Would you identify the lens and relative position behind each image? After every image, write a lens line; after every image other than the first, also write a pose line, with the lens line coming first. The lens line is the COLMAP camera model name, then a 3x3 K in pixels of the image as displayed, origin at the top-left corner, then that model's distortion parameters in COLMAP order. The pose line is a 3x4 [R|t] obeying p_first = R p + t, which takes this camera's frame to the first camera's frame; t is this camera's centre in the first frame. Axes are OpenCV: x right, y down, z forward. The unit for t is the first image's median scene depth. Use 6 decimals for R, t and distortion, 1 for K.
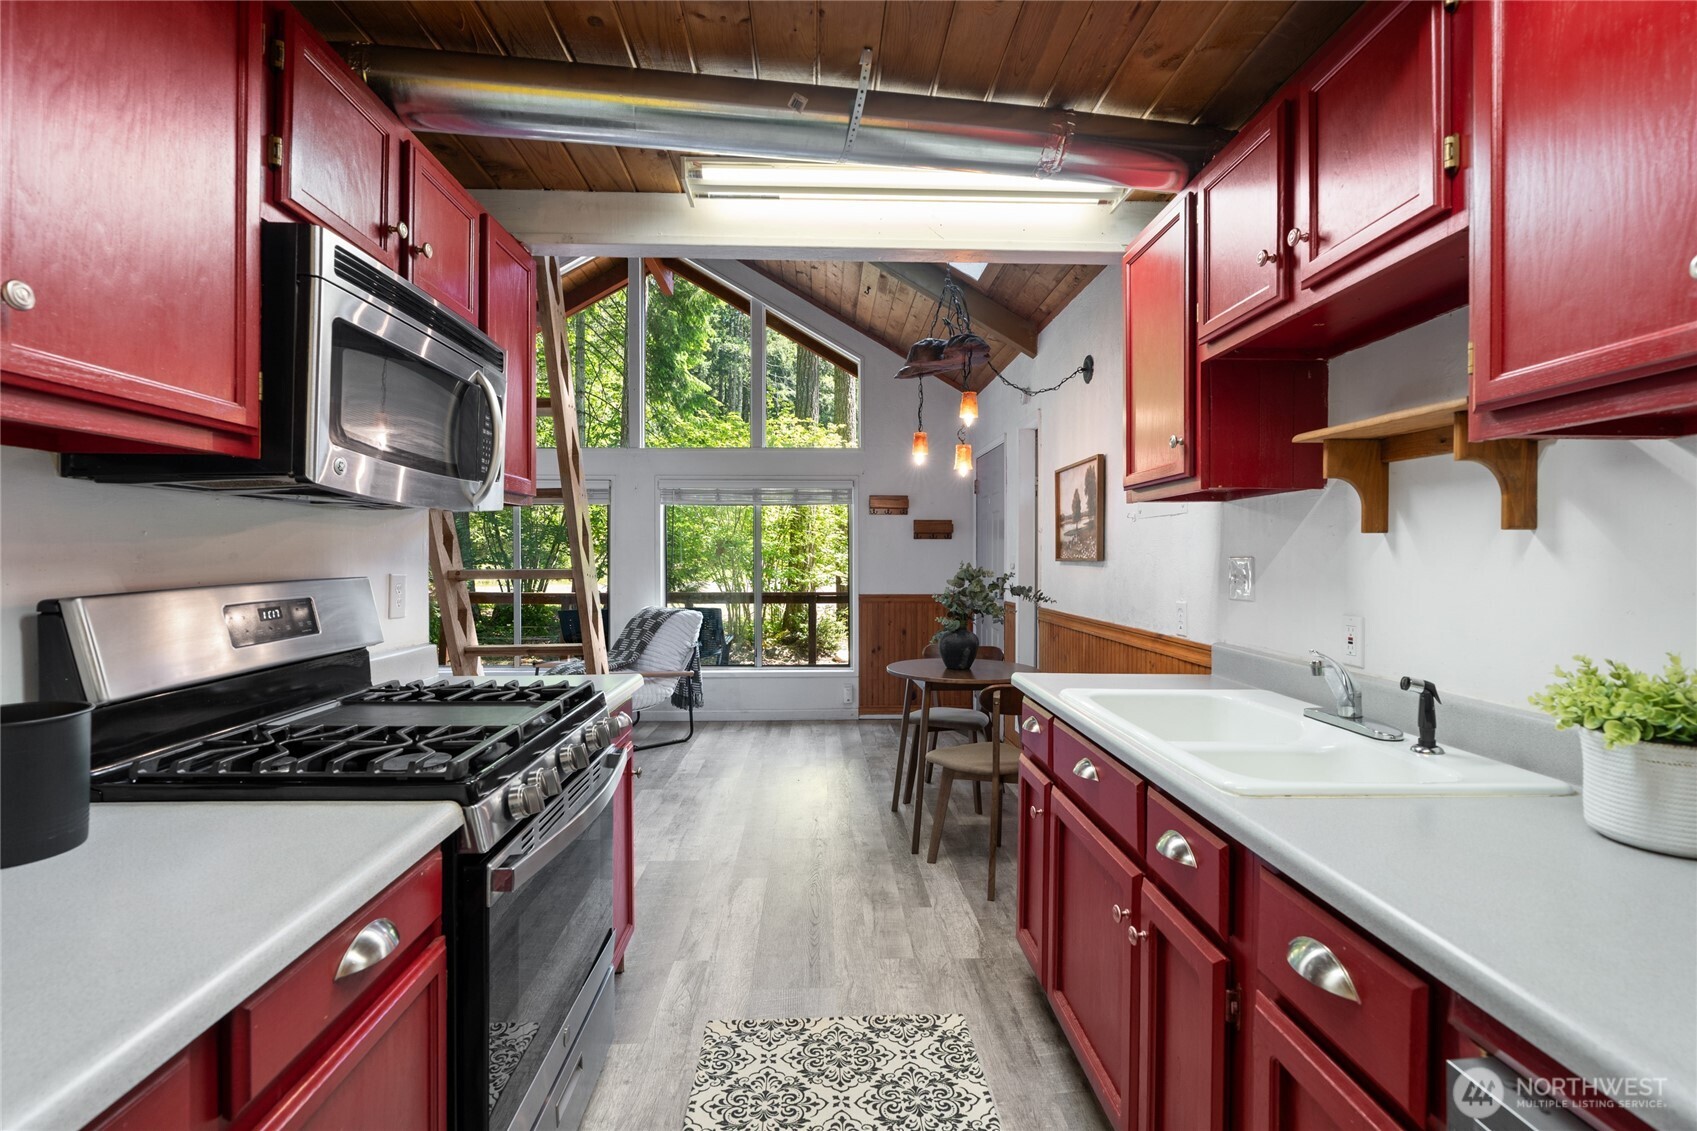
lens RADIAL K [[772.3, 0, 851.3], [0, 772.3, 562.6], [0, 0, 1]] dist [-0.004790, -0.001522]
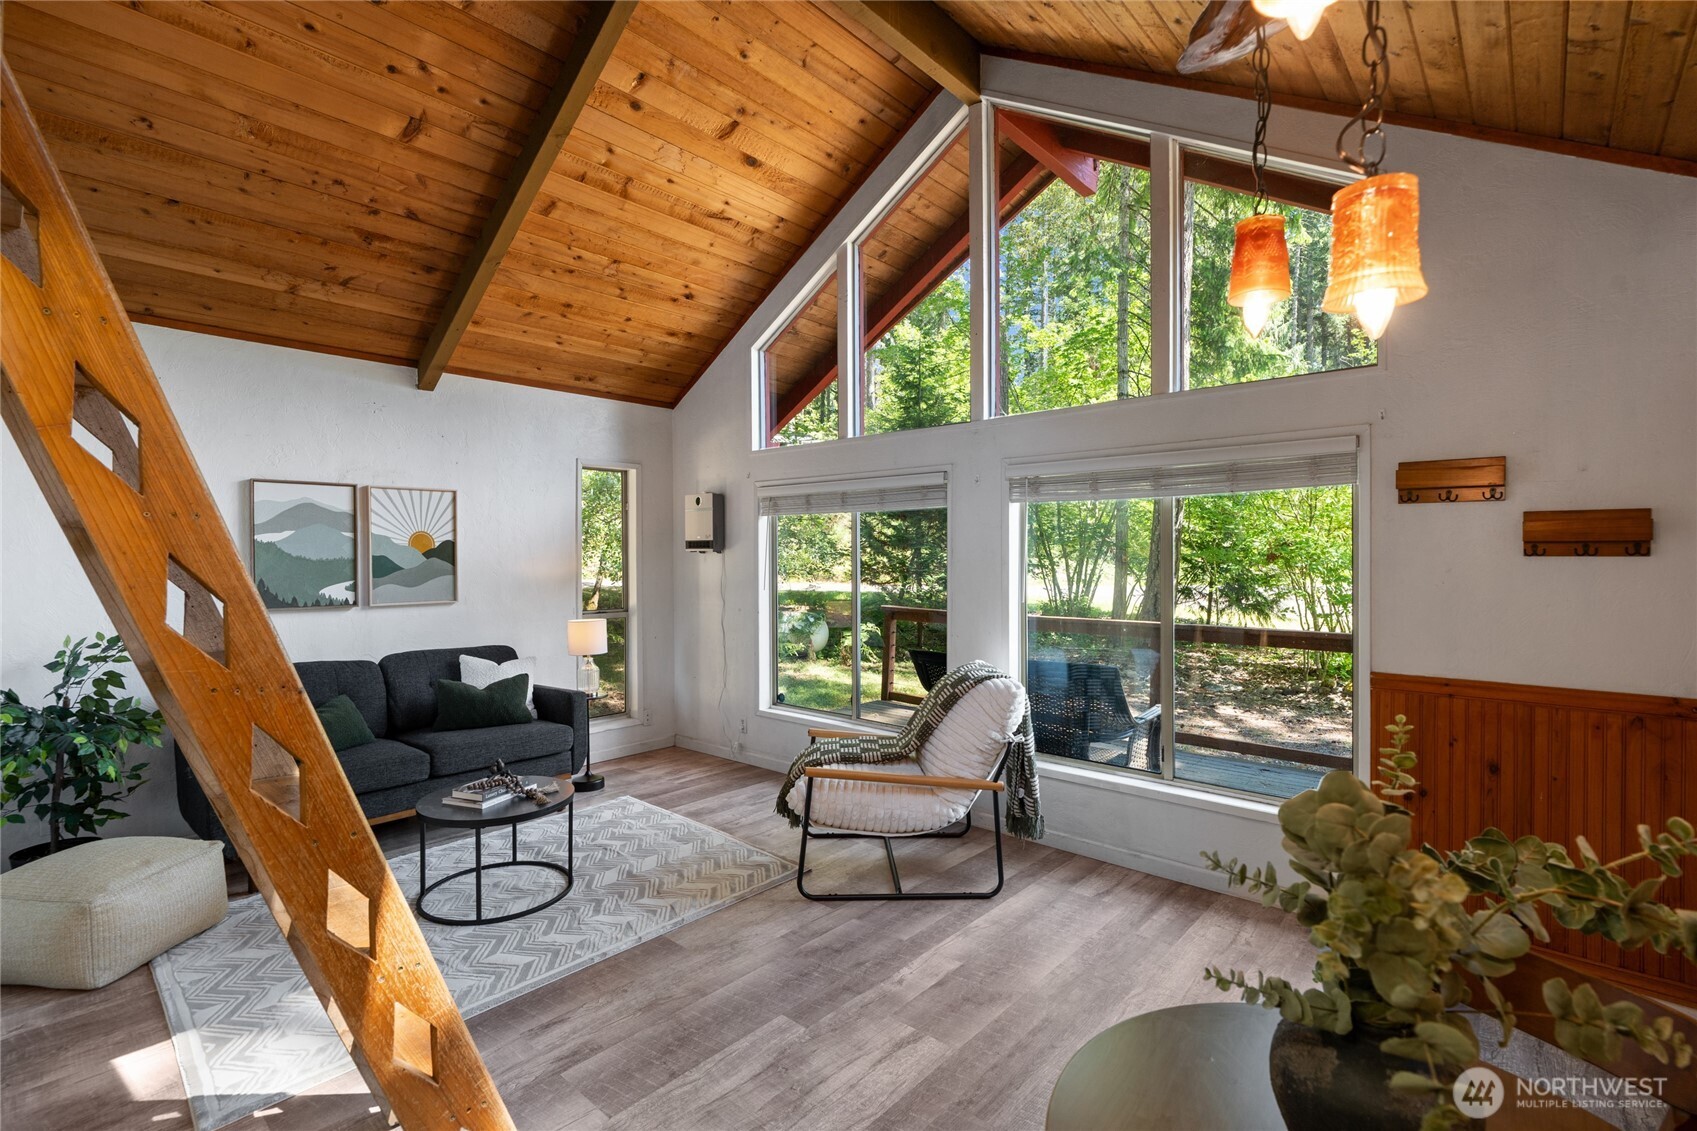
lens RADIAL K [[772.3, 0, 855.1], [0, 772.3, 560.1], [0, 0, 1]] dist [-0.004790, -0.001522]
pose [[0.721080, 0.004232, -0.692839, 0.295624], [-0.002739, 0.999991, 0.003257, -0.077397], [0.692846, -0.000451, 0.721085, 1.185802]]
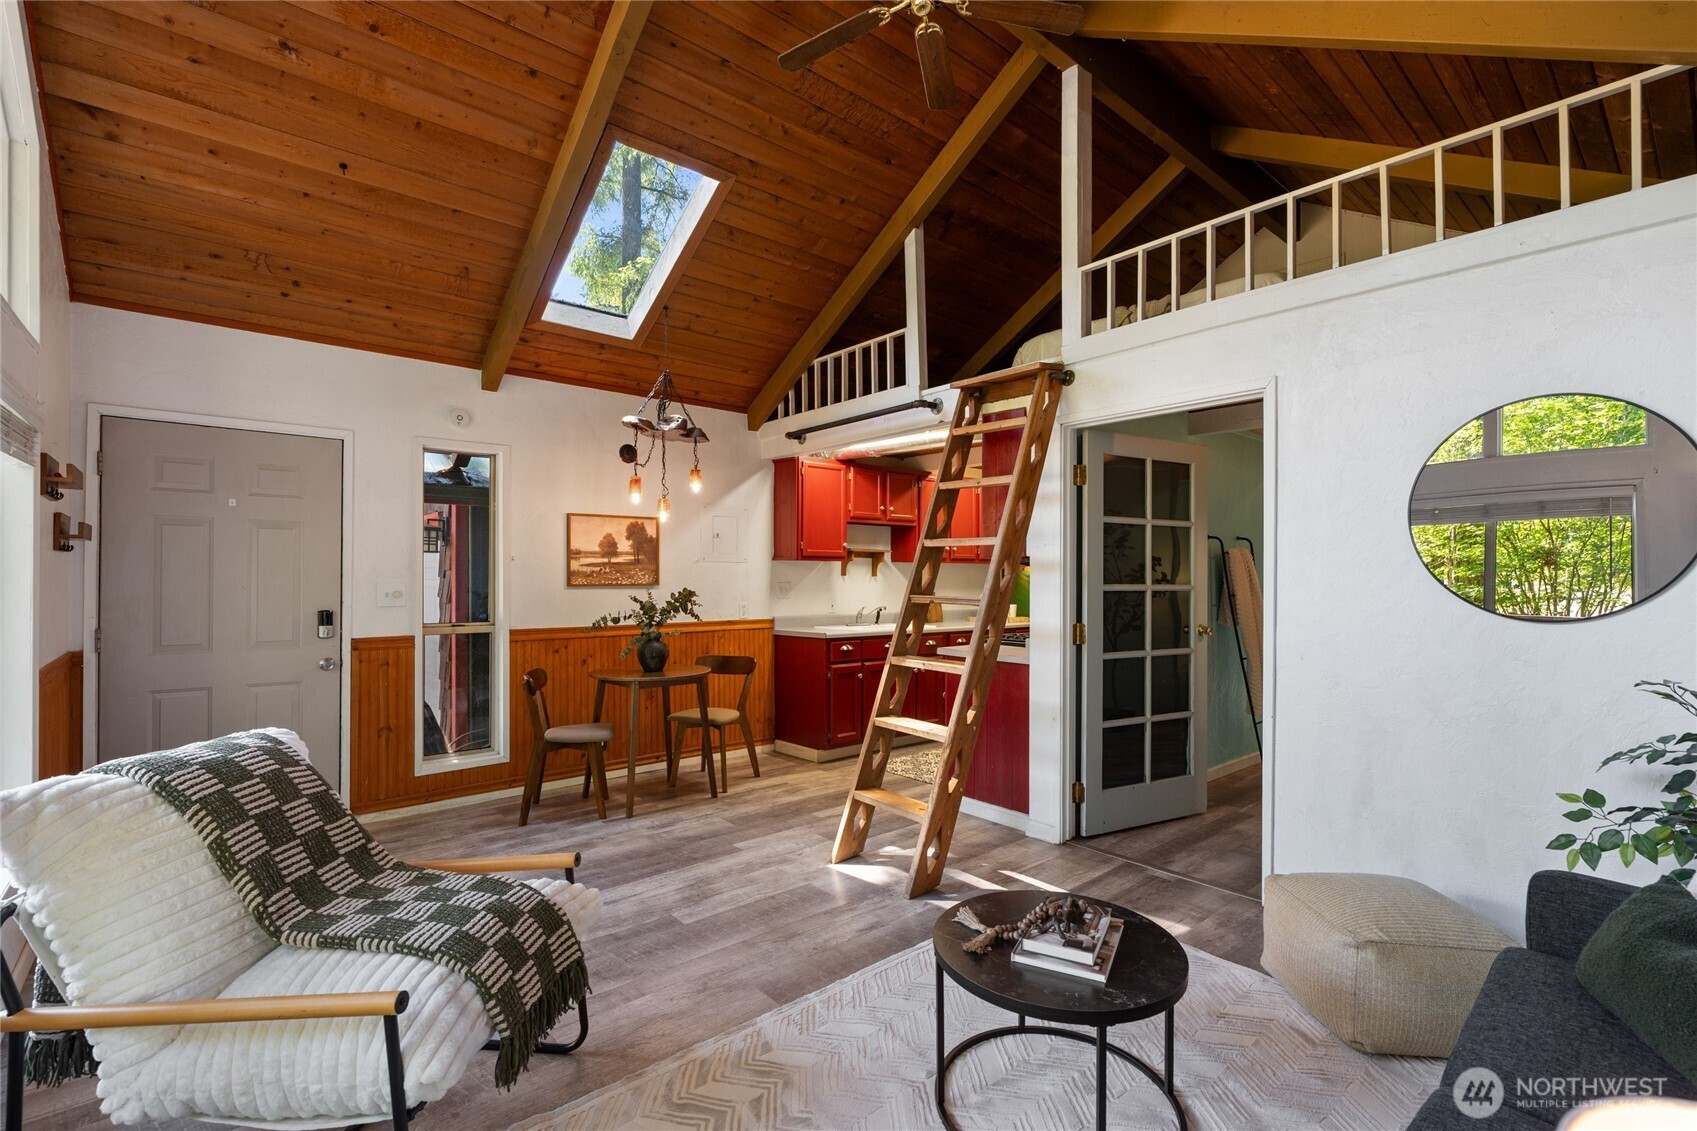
lens RADIAL K [[772.3, 0, 843.1], [0, 772.3, 577.0], [0, 0, 1]] dist [-0.004790, -0.001522]
pose [[-0.615967, -0.002277, 0.787769, -1.699949], [0.003377, 0.999979, 0.005531, -0.039298], [-0.787765, 0.006067, -0.615946, 2.468567]]
